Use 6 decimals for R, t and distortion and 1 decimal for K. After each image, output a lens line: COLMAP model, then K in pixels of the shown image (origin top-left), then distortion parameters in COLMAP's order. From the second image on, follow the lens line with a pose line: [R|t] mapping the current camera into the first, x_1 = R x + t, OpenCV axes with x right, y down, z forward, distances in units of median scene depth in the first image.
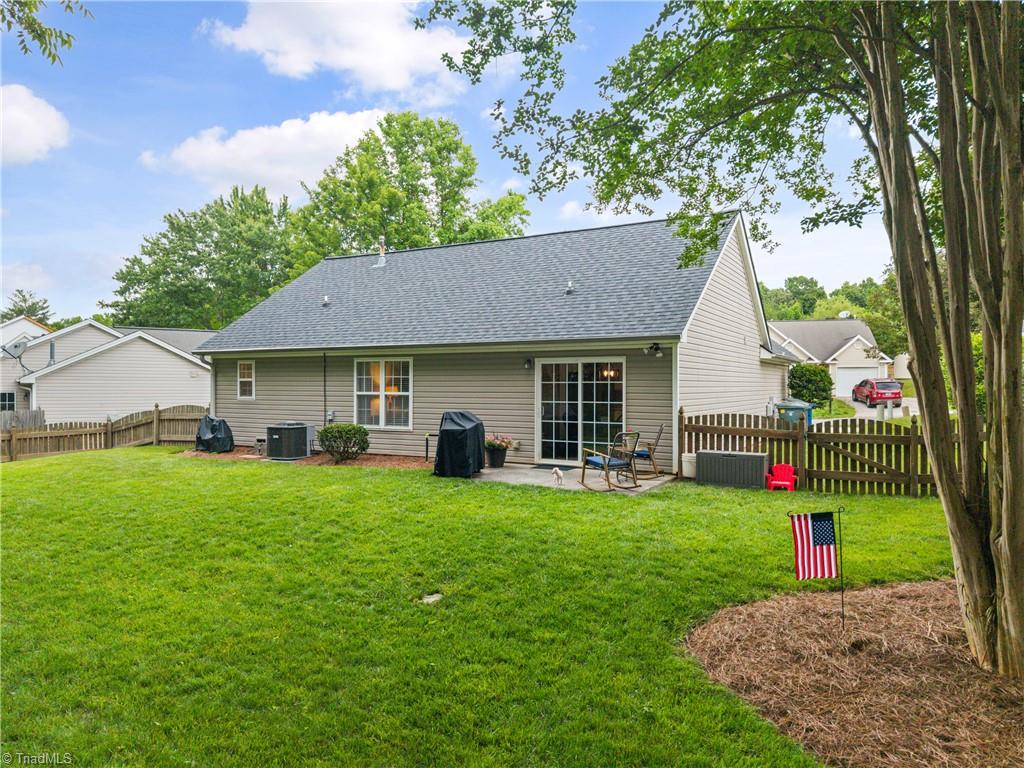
lens RADIAL K [[676.9, 0, 516.7], [0, 676.9, 382.0], [0, 0, 1]] dist [0.024705, -0.001320]
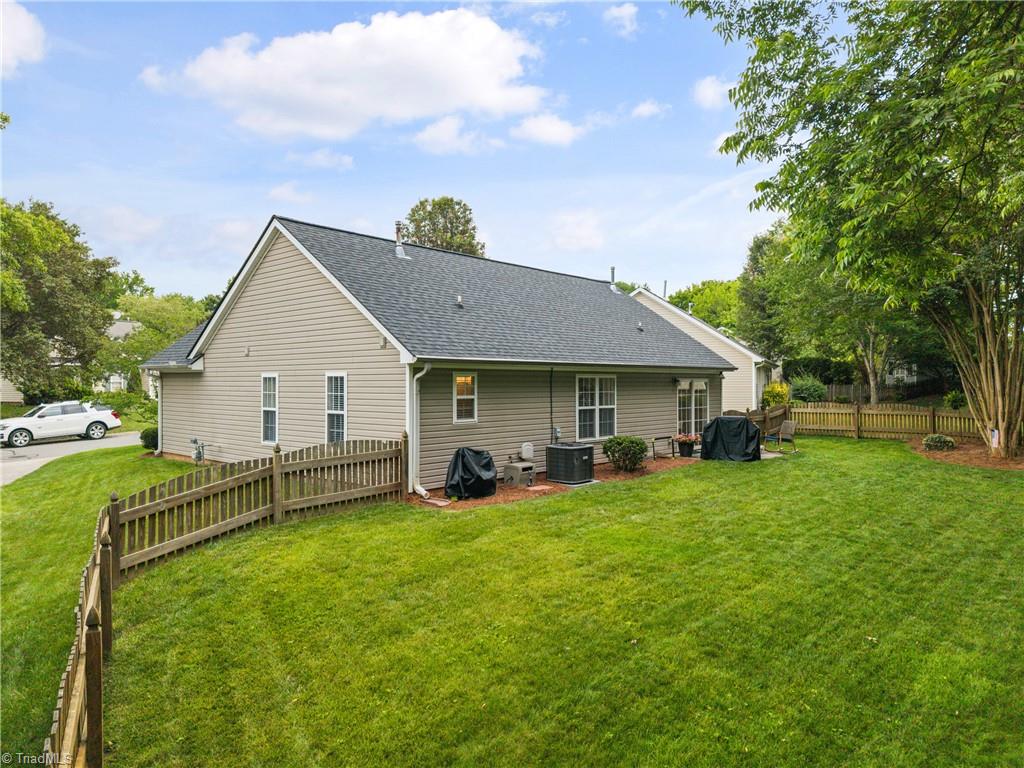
lens RADIAL K [[676.9, 0, 517.0], [0, 676.9, 381.4], [0, 0, 1]] dist [0.024705, -0.001320]
pose [[0.229191, 0.004471, 0.973371, -1.306797], [0.002527, 0.999983, -0.005189, -0.019800], [-0.973378, 0.003649, 0.229176, 0.892554]]
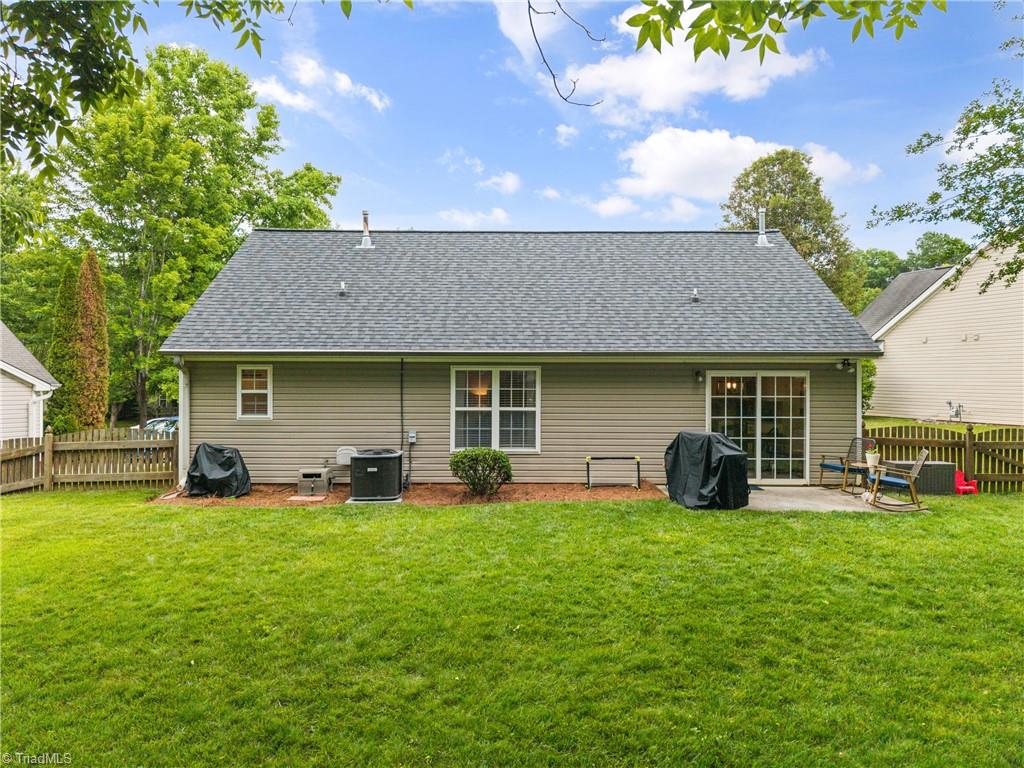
lens RADIAL K [[676.9, 0, 506.4], [0, 676.9, 388.9], [0, 0, 1]] dist [0.024705, -0.001320]
pose [[0.874051, -0.002286, 0.485829, -0.597607], [-0.003286, 0.999938, 0.010616, -0.017138], [-0.485823, -0.010875, 0.873990, 0.279625]]
